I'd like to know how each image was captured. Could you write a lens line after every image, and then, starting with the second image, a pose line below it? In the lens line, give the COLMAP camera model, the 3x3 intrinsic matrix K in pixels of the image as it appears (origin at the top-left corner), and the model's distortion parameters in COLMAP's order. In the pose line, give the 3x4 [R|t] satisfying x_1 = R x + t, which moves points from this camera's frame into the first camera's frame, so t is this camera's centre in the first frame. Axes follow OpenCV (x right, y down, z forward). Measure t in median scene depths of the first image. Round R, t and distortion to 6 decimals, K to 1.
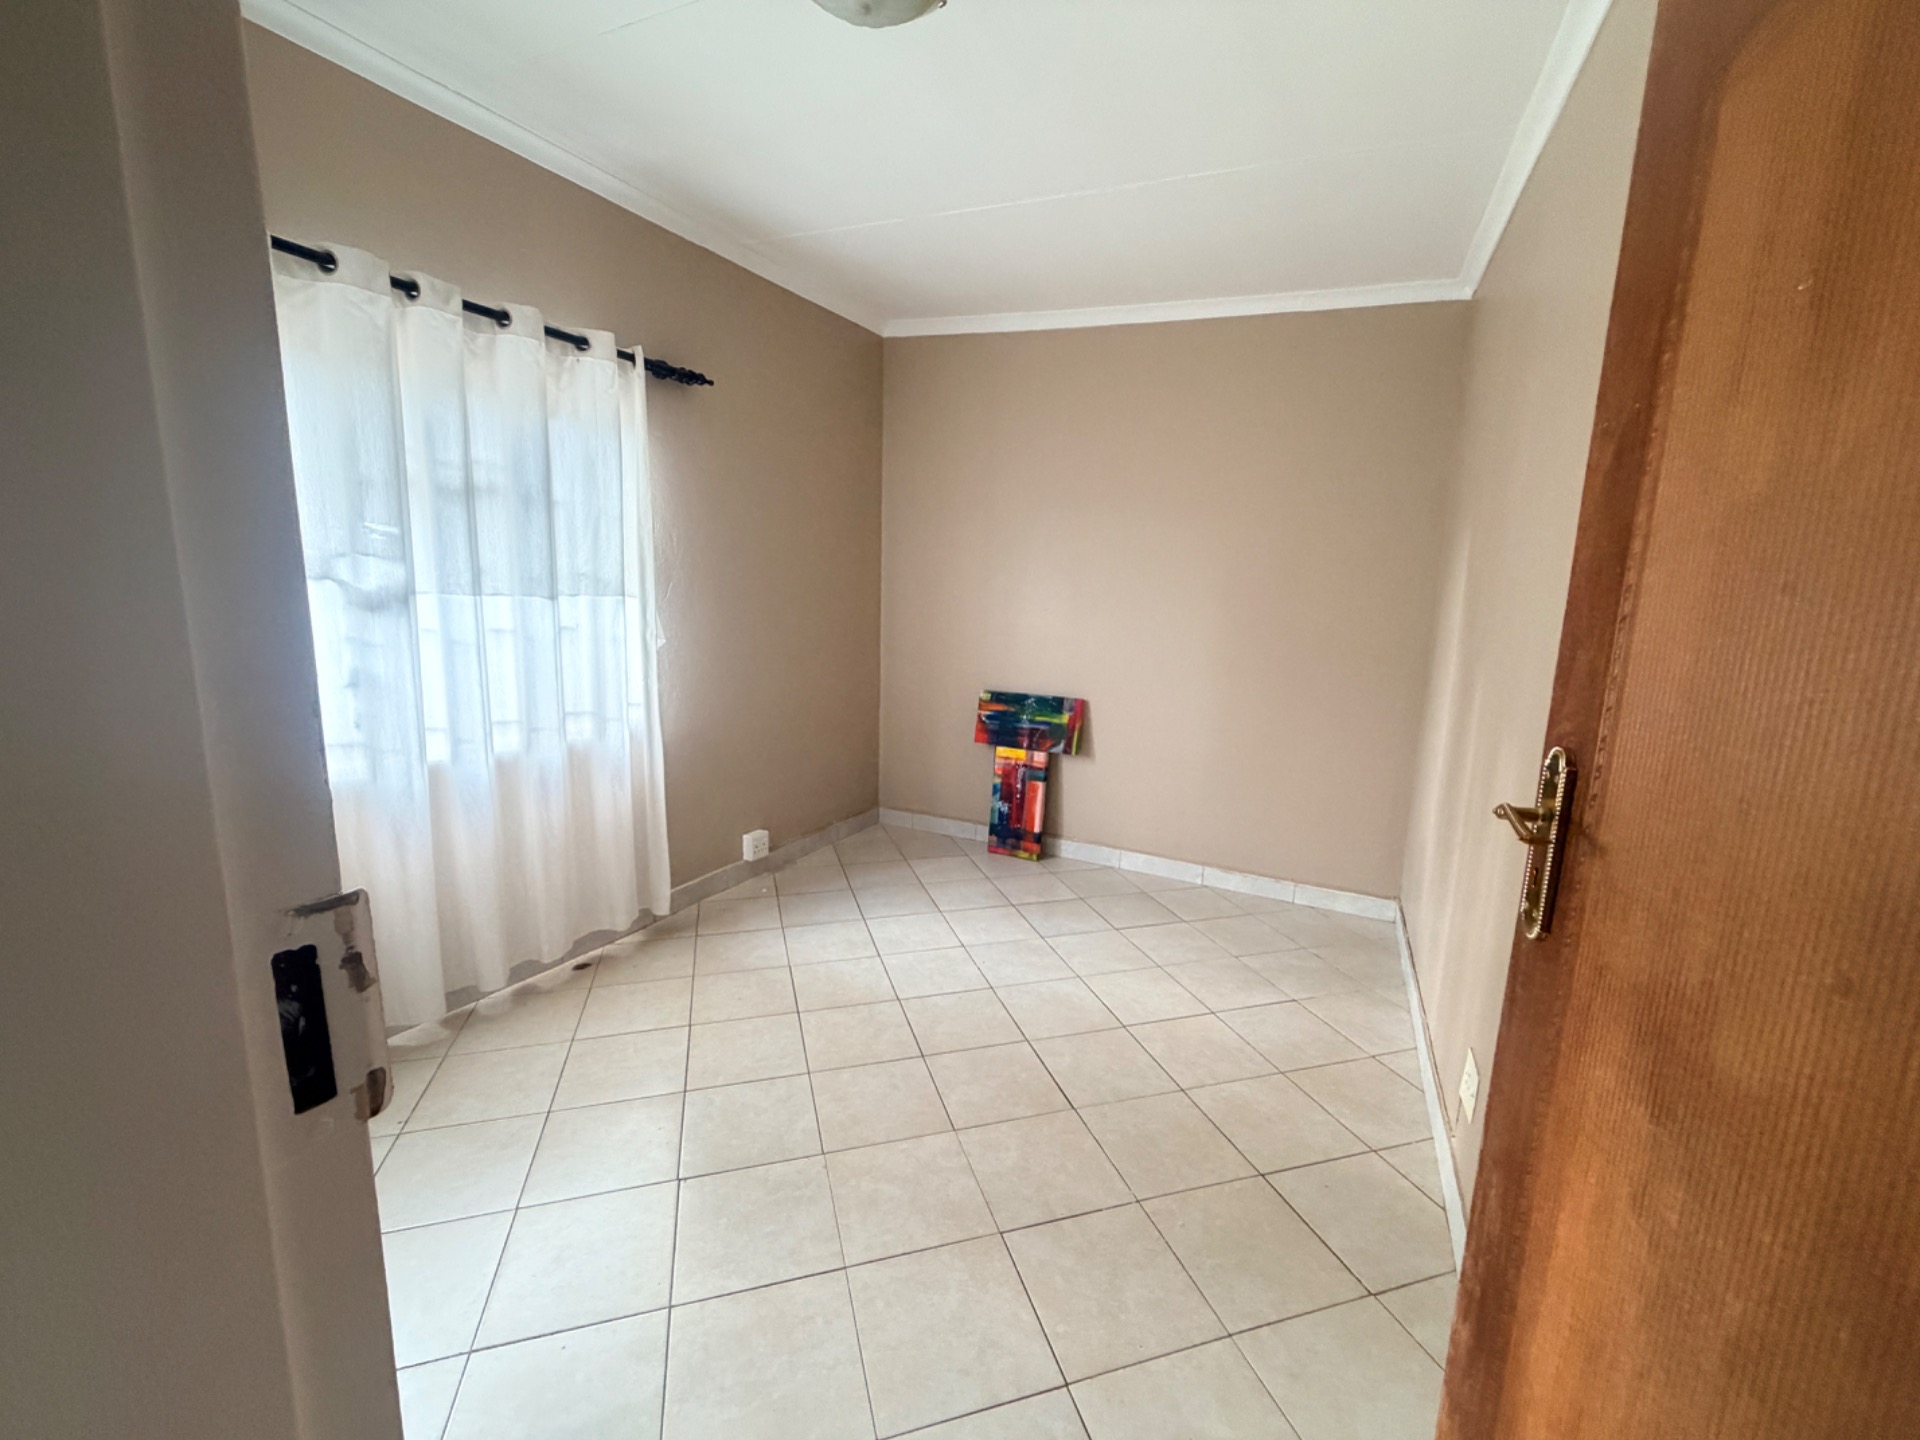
lens RADIAL K [[763.3, 0, 952.3], [0, 763.3, 723.3], [0, 0, 1]] dist [-0.001444, 0.000005]
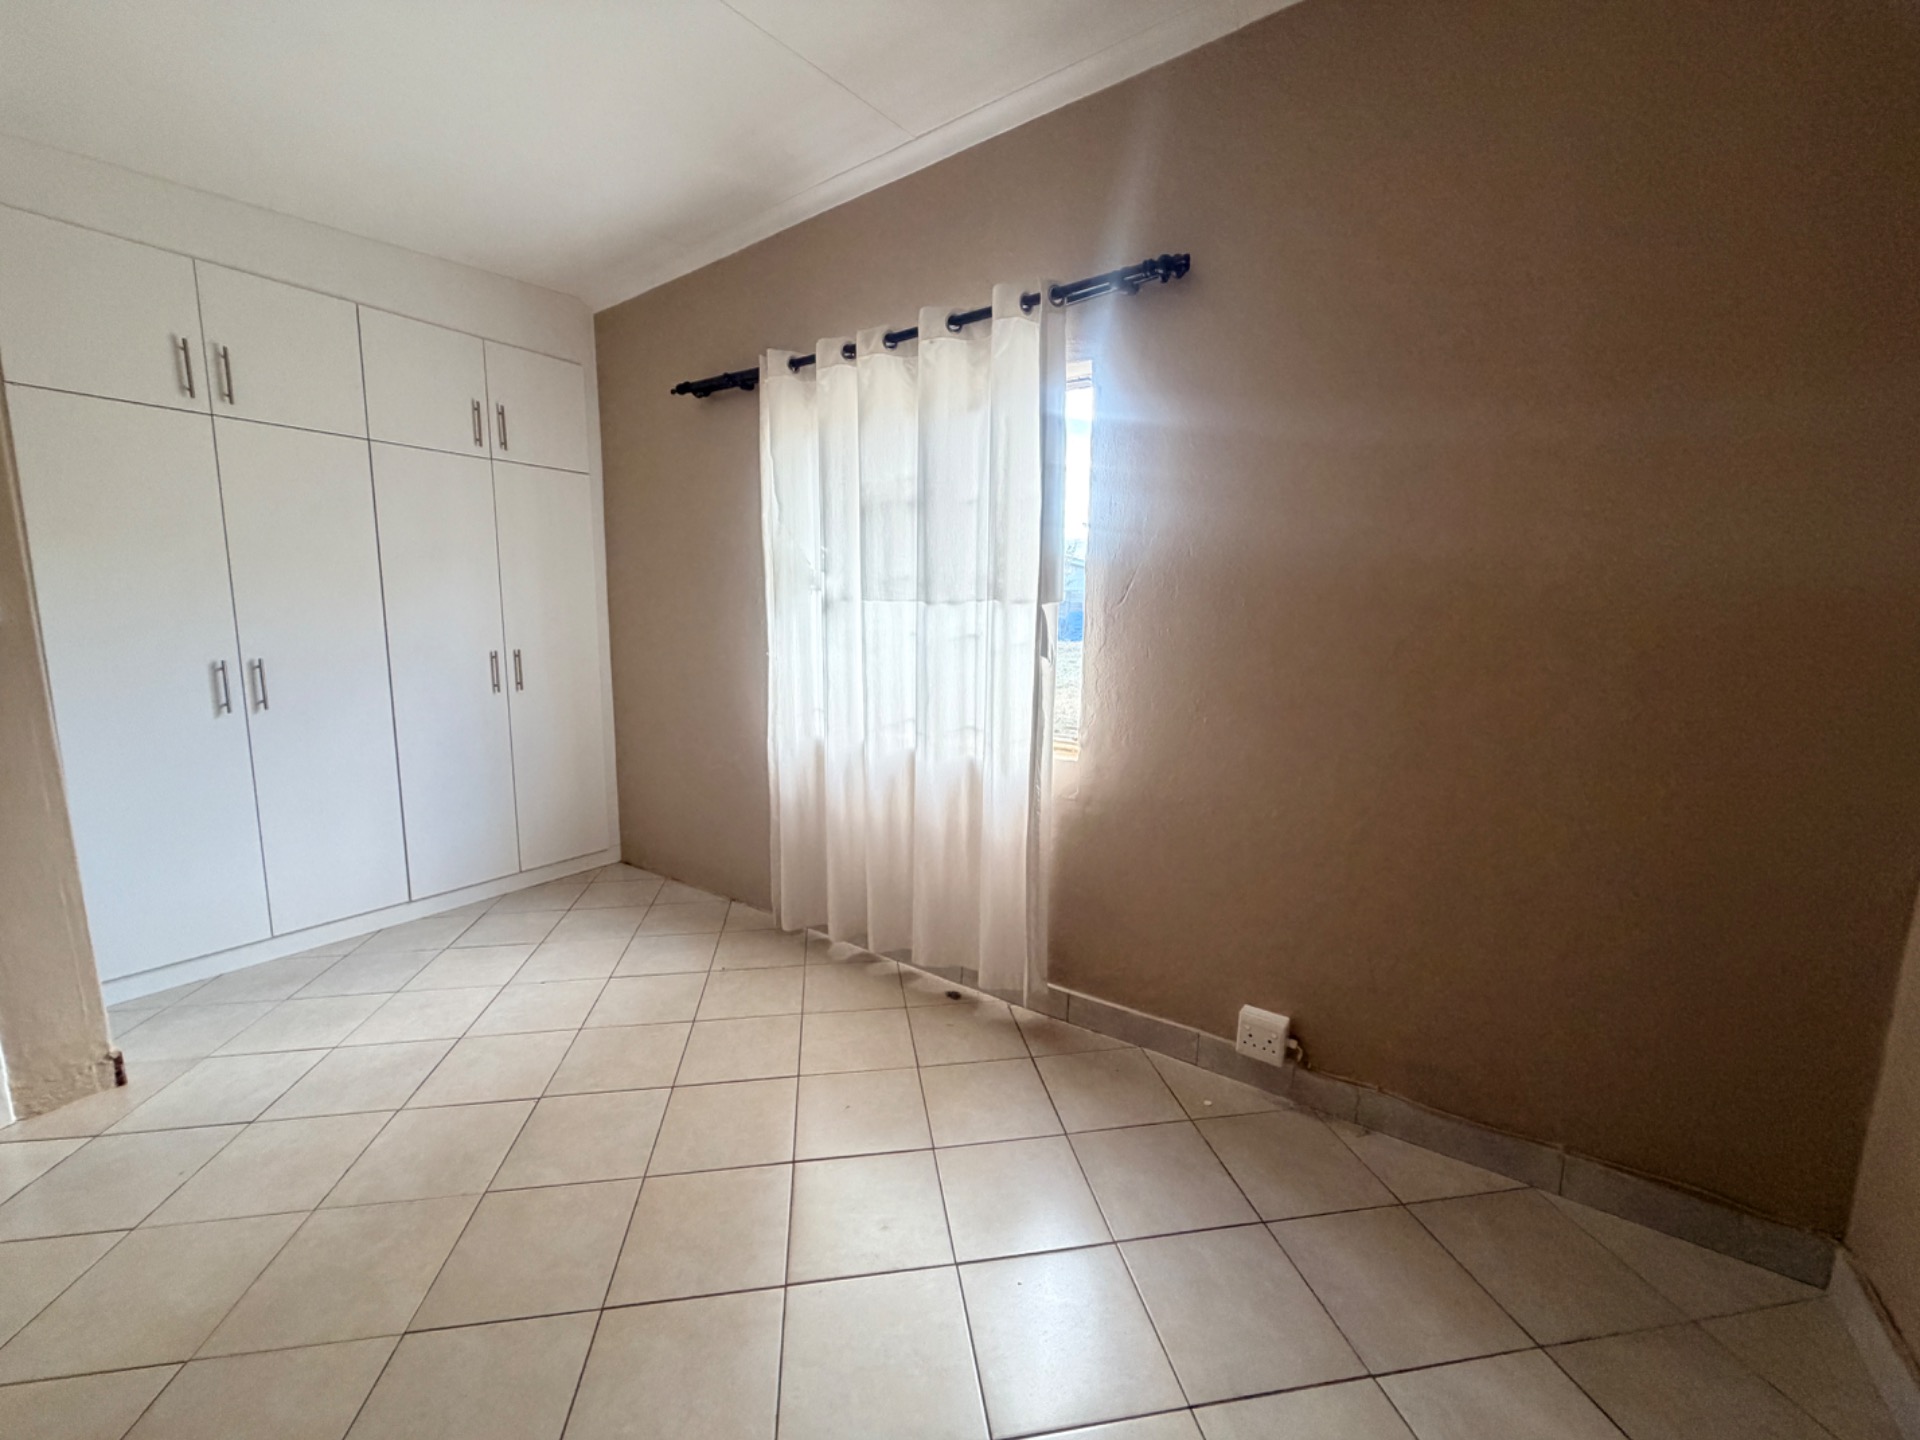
lens RADIAL K [[763.3, 0, 943.3], [0, 763.3, 714.4], [0, 0, 1]] dist [-0.001444, 0.000005]
pose [[-0.125435, 0.116527, -0.985235, 0.421242], [-0.172634, 0.975364, 0.137339, -0.151613], [0.976966, 0.187312, -0.102228, 1.070279]]
